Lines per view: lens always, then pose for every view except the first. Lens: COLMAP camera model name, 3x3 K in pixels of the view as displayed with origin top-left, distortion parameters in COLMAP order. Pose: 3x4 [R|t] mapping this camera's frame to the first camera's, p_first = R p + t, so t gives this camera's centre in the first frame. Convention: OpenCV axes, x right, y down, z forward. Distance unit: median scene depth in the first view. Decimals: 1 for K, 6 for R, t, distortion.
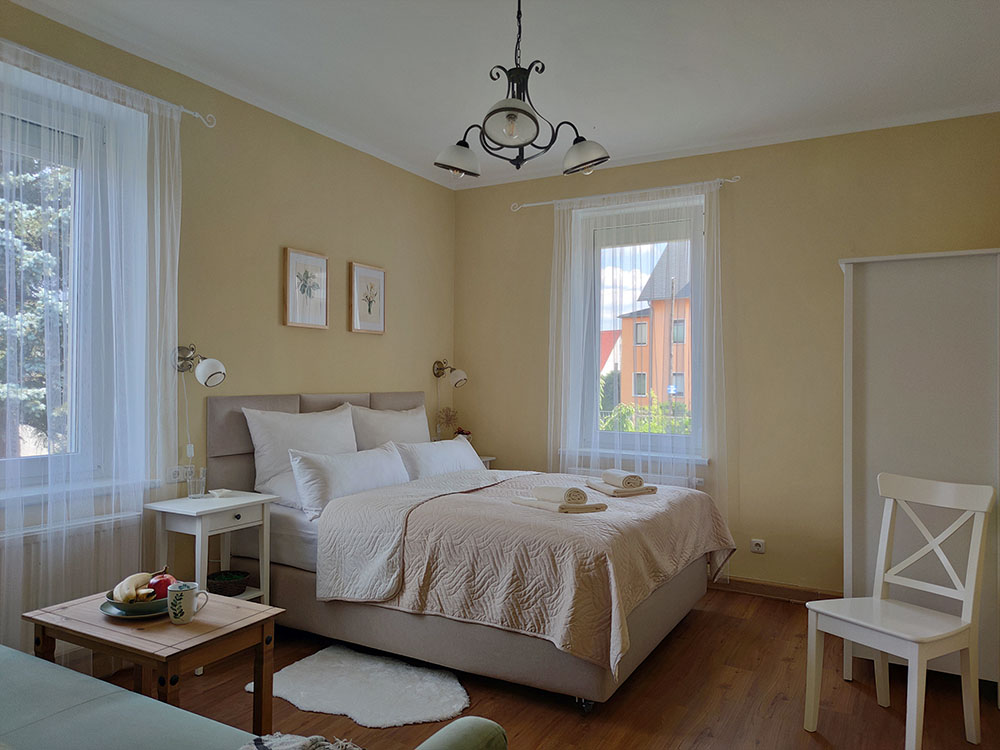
lens RADIAL K [[740.8, 0, 495.0], [0, 740.8, 372.0], [0, 0, 1]] dist [0.034171, -0.029770]
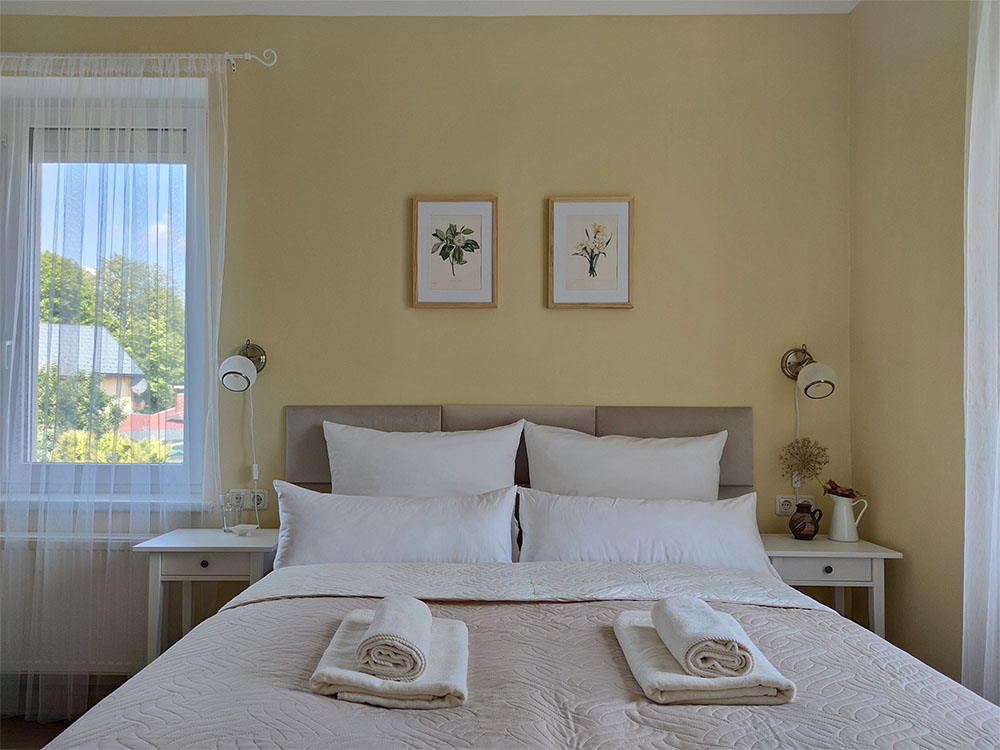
lens RADIAL K [[740.8, 0, 502.6], [0, 740.8, 371.2], [0, 0, 1]] dist [0.034171, -0.029770]
pose [[0.472704, -0.029314, -0.880733, 0.378682], [0.010054, 0.999561, -0.027873, 0.018728], [0.881164, 0.004321, 0.472792, 0.741532]]
